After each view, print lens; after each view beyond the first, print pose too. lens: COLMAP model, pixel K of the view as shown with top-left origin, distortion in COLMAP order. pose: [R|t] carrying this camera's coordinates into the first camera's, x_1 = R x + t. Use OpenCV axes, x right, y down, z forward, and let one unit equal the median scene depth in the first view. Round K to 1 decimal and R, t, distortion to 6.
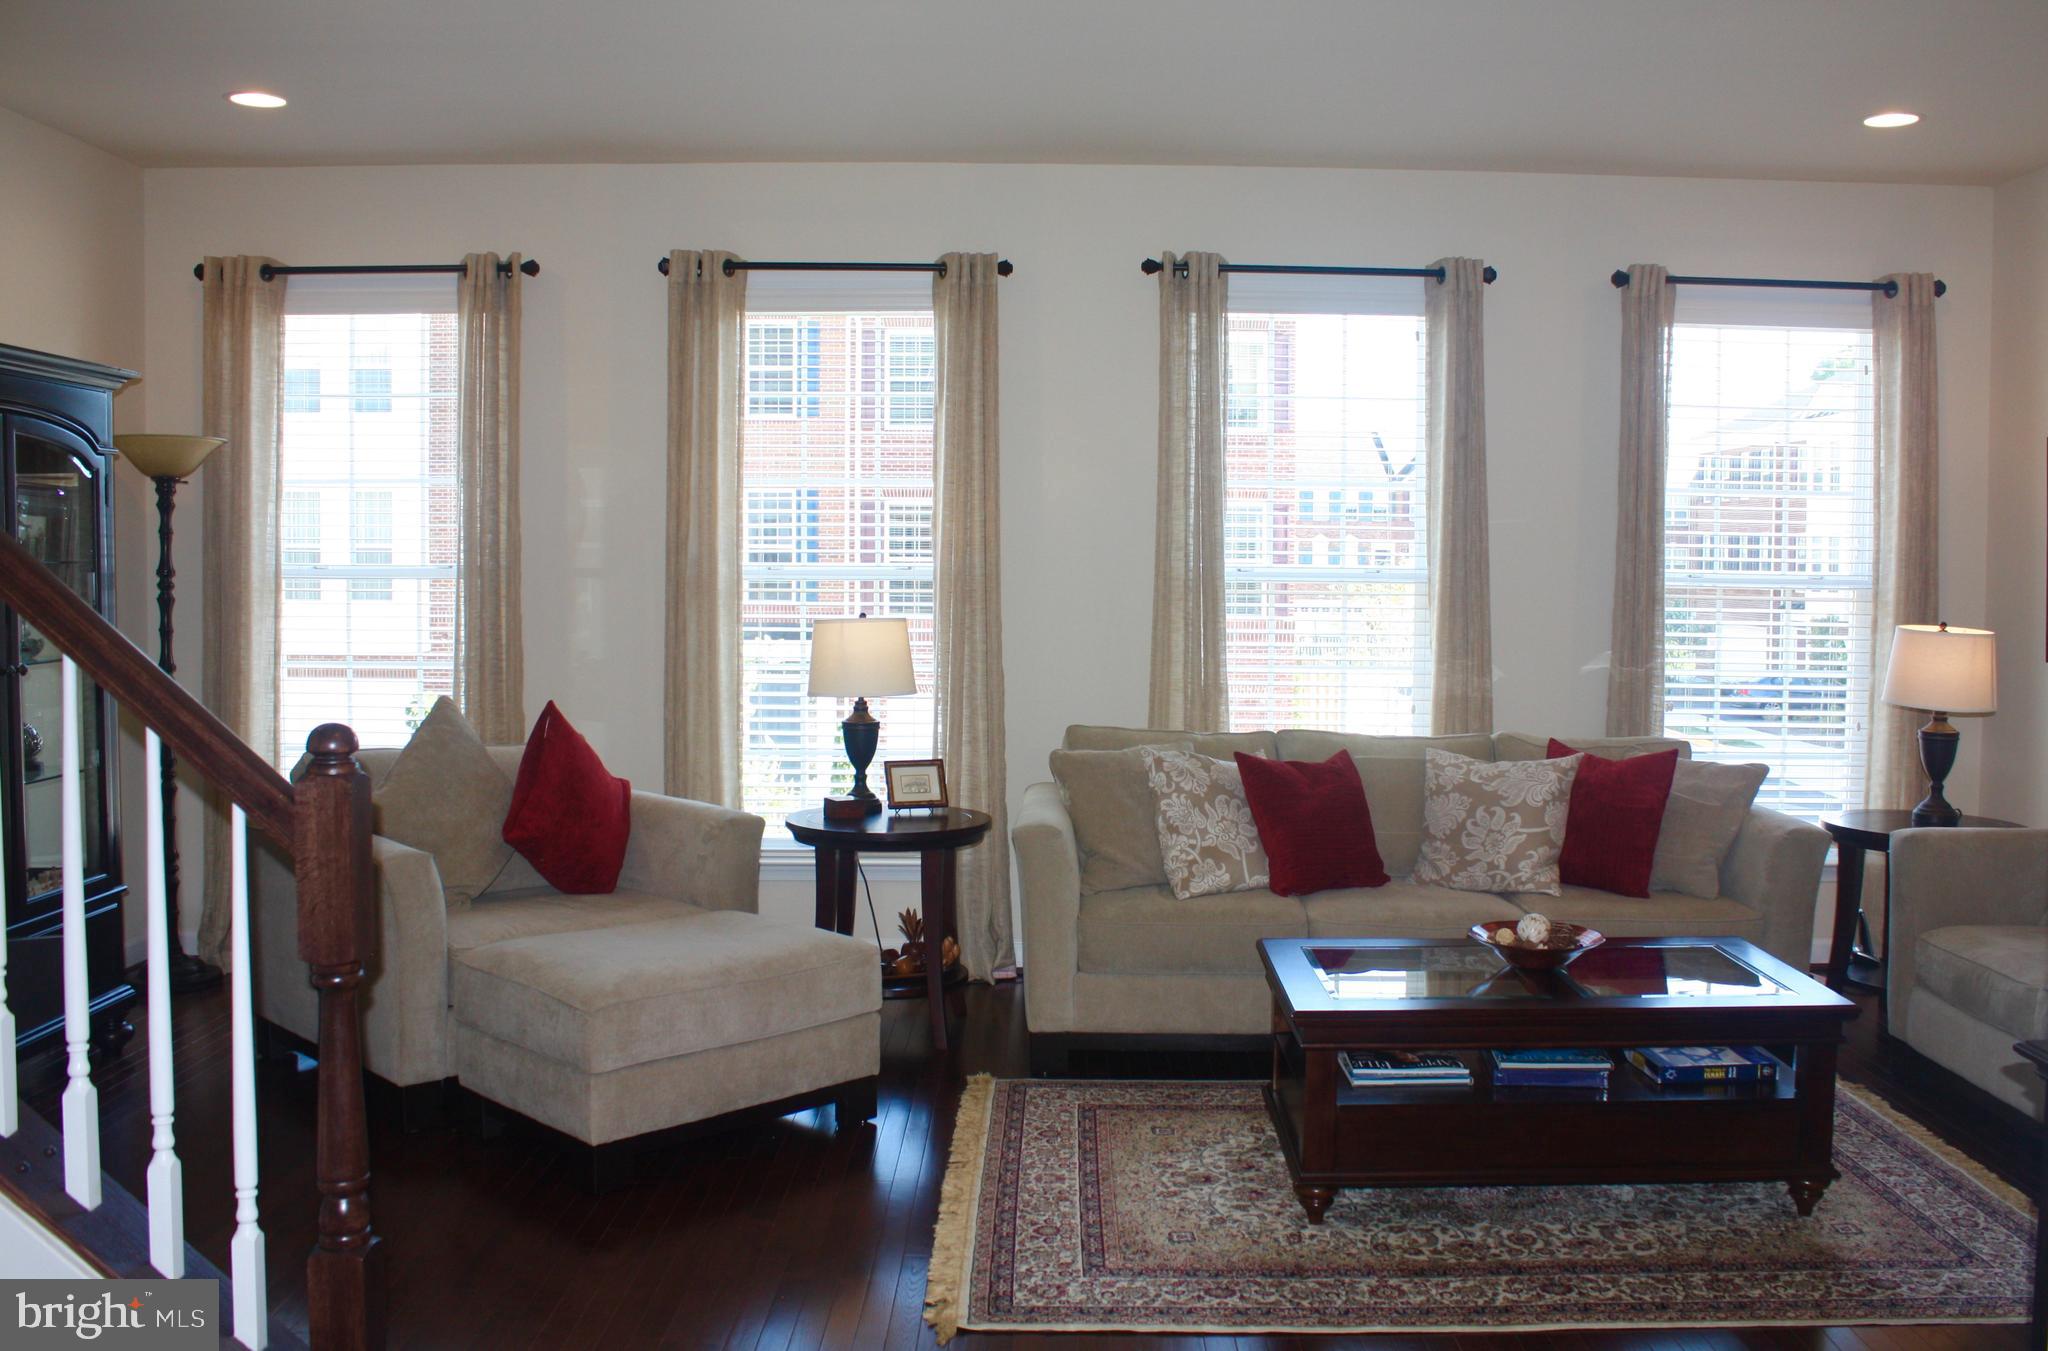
lens RADIAL K [[1792.4, 0, 1061.4], [0, 1792.4, 672.6], [0, 0, 1]] dist [-0.177694, 0.161773]
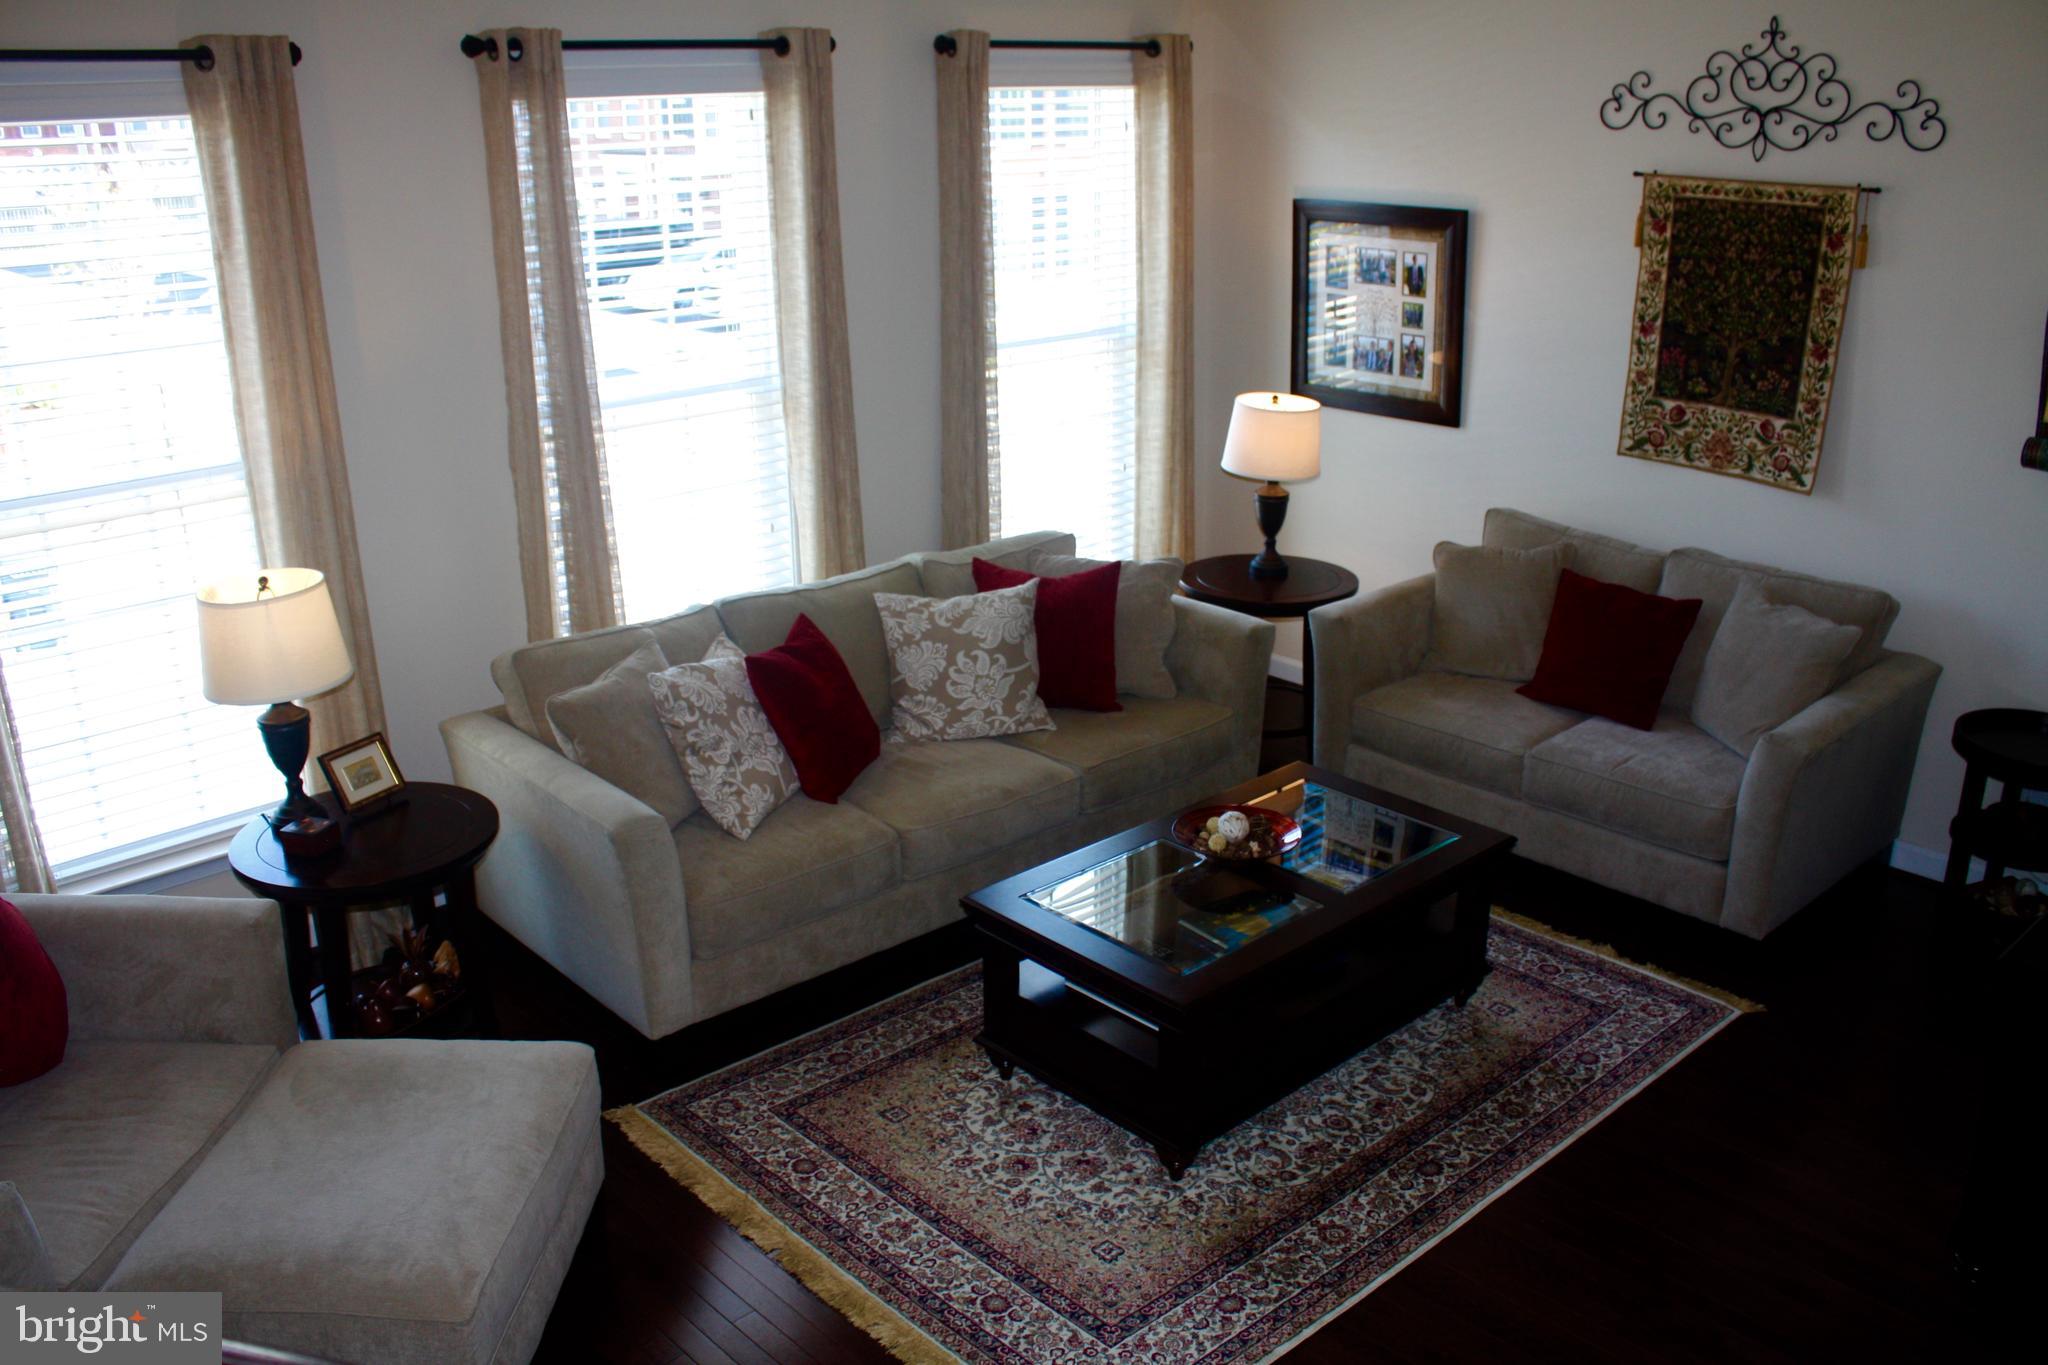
lens RADIAL K [[1792.4, 0, 1061.4], [0, 1792.4, 679.6], [0, 0, 1]] dist [-0.177694, 0.161773]
pose [[0.720271, -0.238644, 0.651352, -0.367816], [0.047755, 0.953793, 0.296645, -0.199373], [-0.692047, -0.182559, 0.698386, 0.272555]]
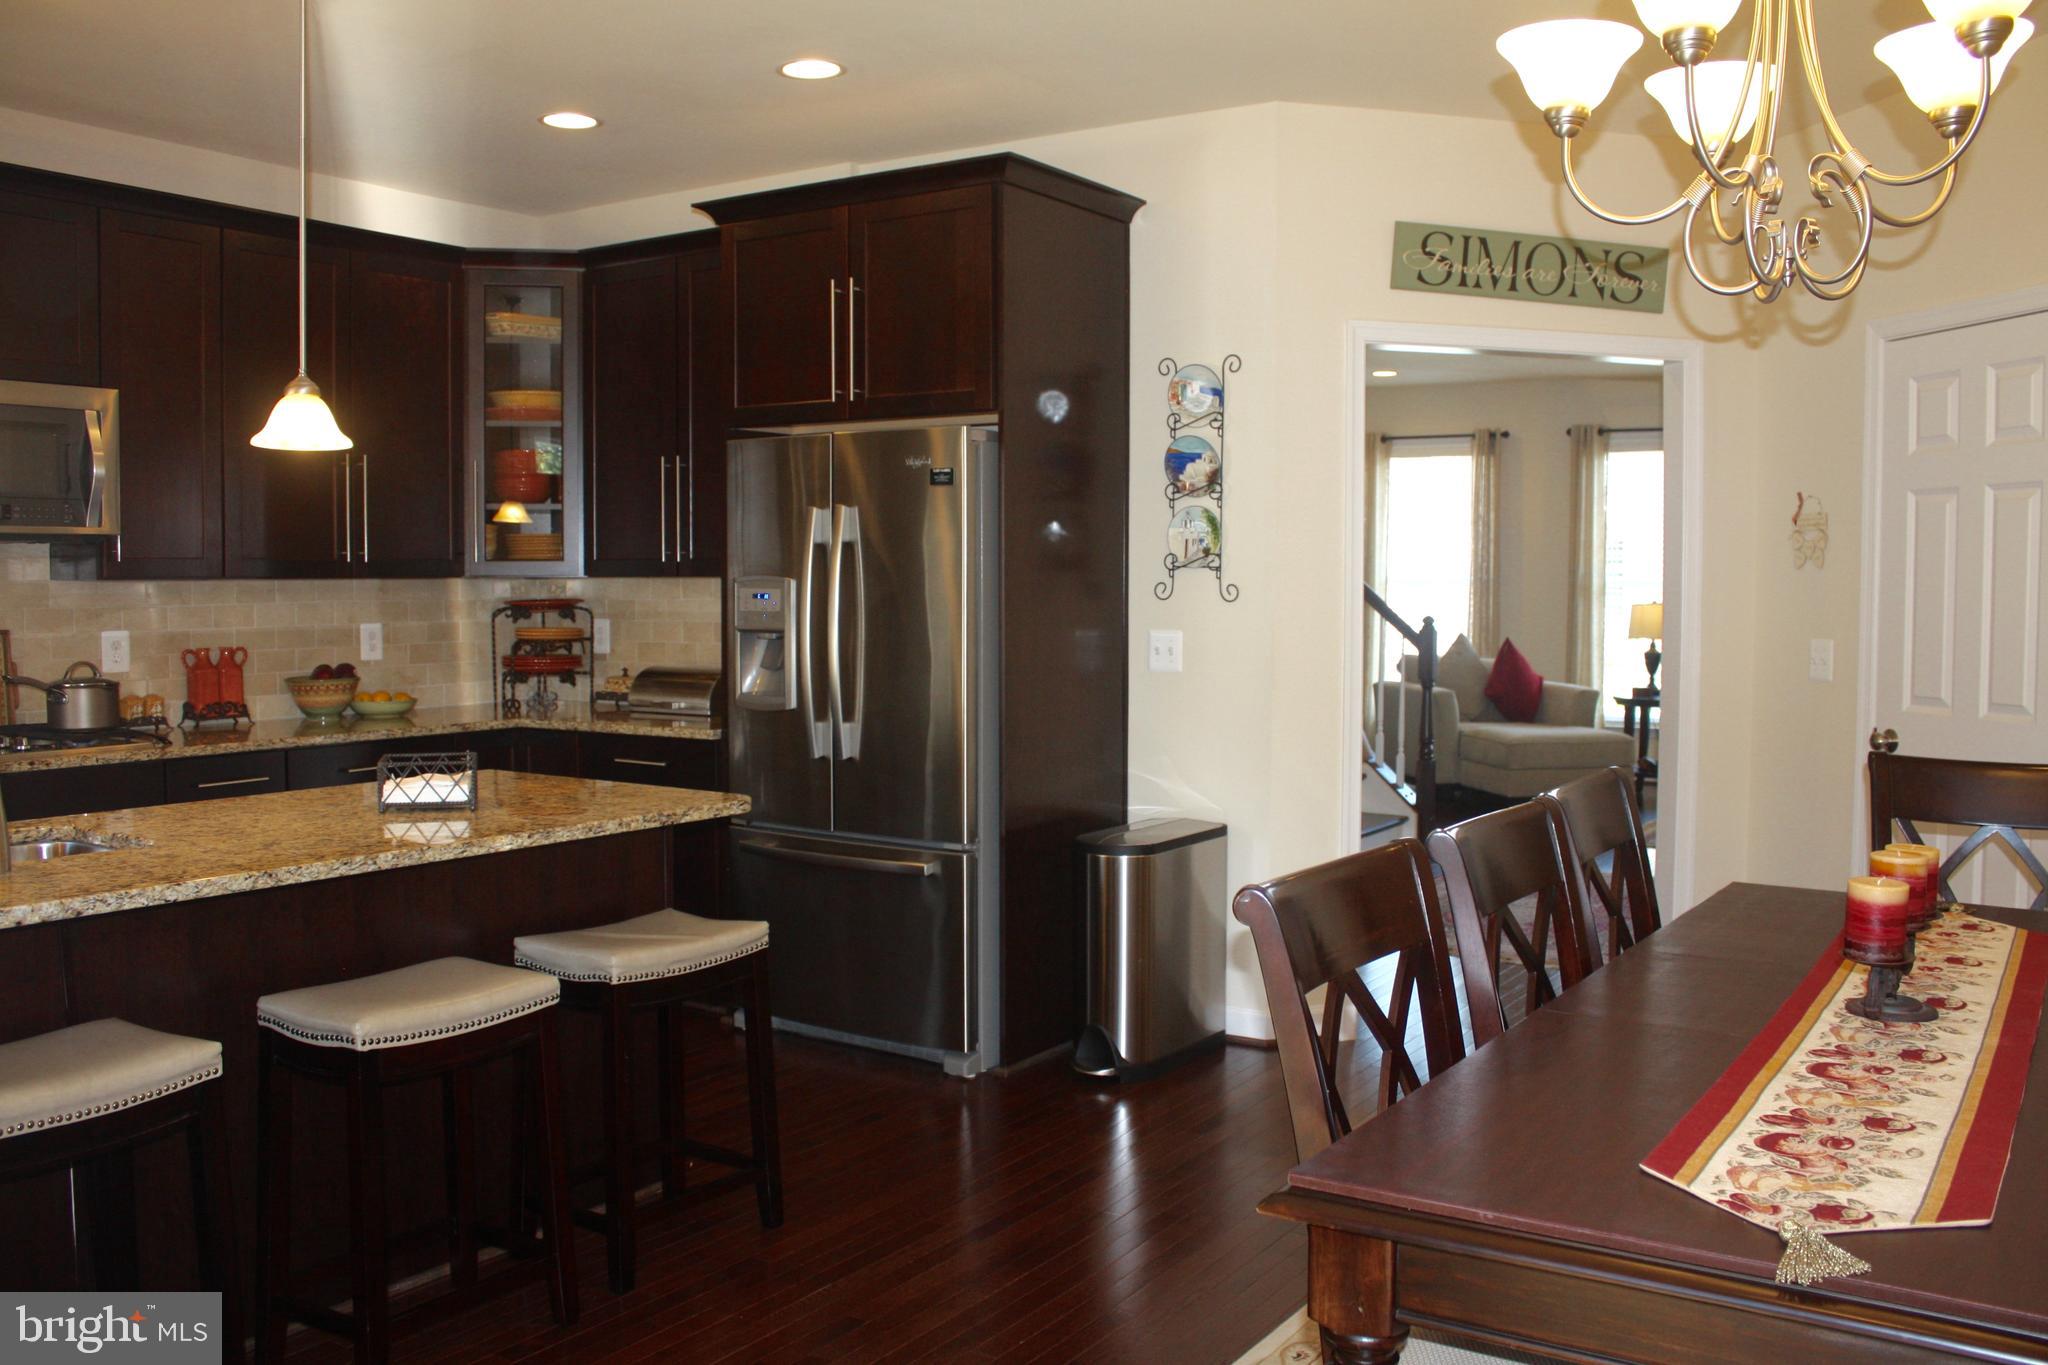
lens RADIAL K [[1792.4, 0, 1061.4], [0, 1792.4, 679.6], [0, 0, 1]] dist [-0.177694, 0.161773]
pose [[0.847658, 0.025202, -0.529945, 0.419139], [-0.028363, 0.999595, 0.002169, 0.079470], [0.529785, 0.013192, 0.848029, -1.194804]]
